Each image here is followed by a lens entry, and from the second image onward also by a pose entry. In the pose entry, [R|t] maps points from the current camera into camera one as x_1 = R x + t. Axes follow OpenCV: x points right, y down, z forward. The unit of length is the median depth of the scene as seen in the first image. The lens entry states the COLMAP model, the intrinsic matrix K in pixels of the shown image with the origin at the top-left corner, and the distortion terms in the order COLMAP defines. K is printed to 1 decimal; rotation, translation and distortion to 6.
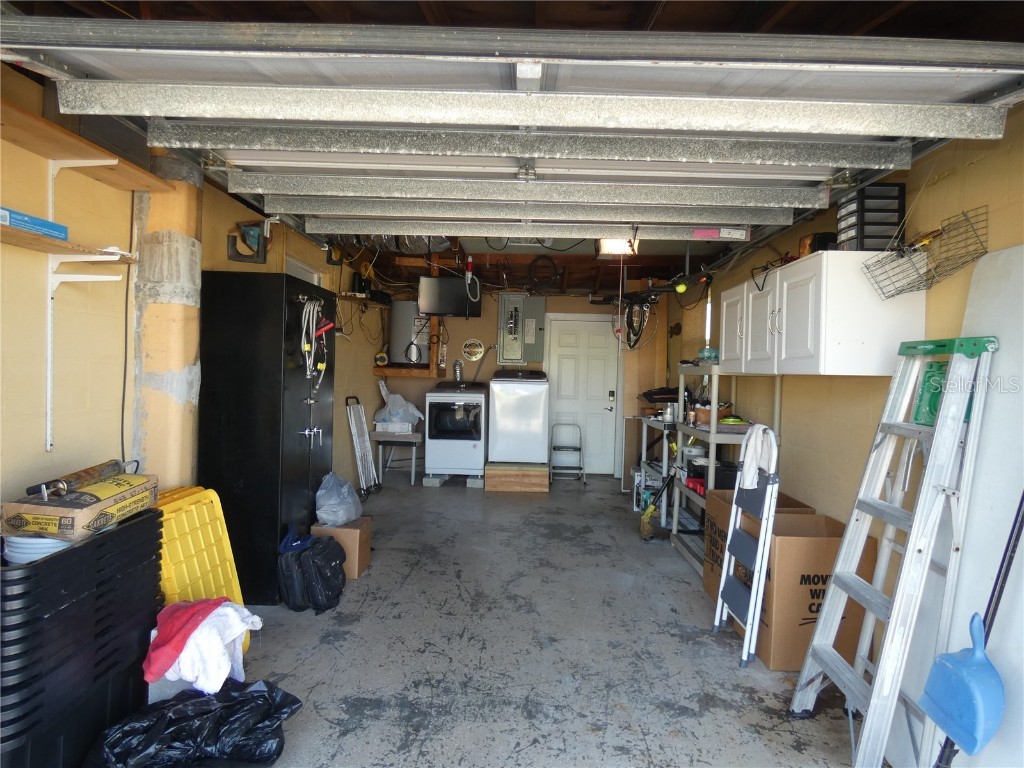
lens RADIAL K [[613.8, 0, 512.0], [0, 613.8, 384.0], [0, 0, 1]] dist [-0.000045, -0.002322]
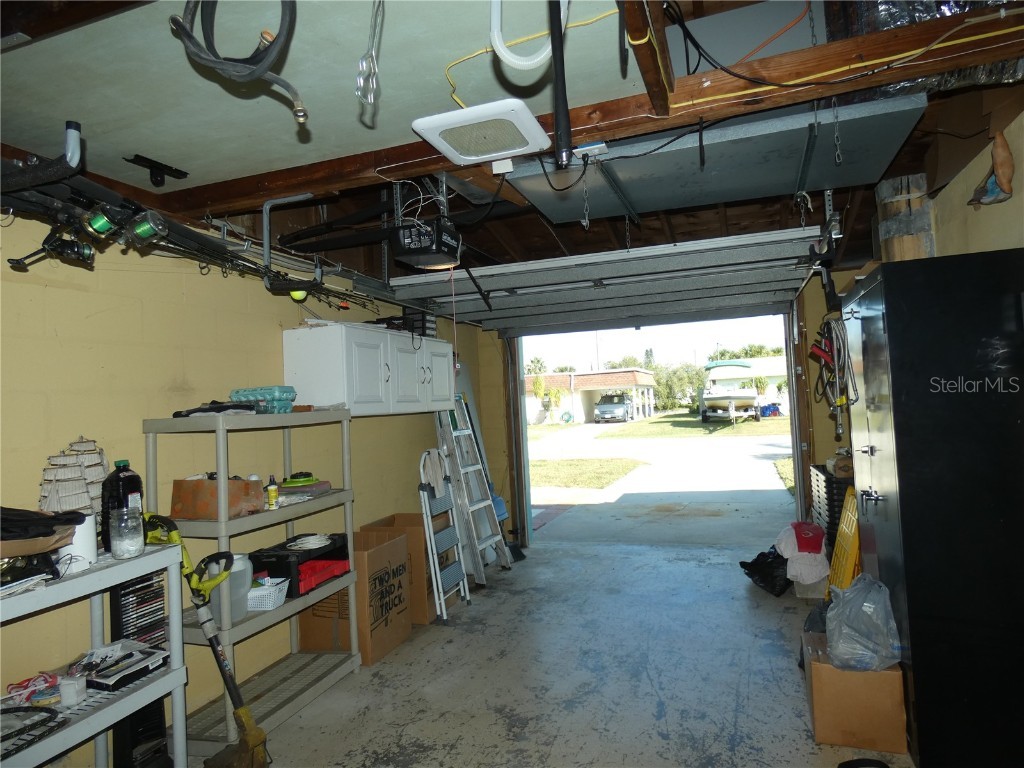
lens RADIAL K [[613.8, 0, 512.0], [0, 613.8, 384.0], [0, 0, 1]] dist [-0.000045, -0.002322]
pose [[-0.944810, 0.032319, 0.326021, -0.182192], [0.036608, 0.999305, 0.007027, -0.069288], [-0.325567, 0.018574, -0.945336, 1.863138]]
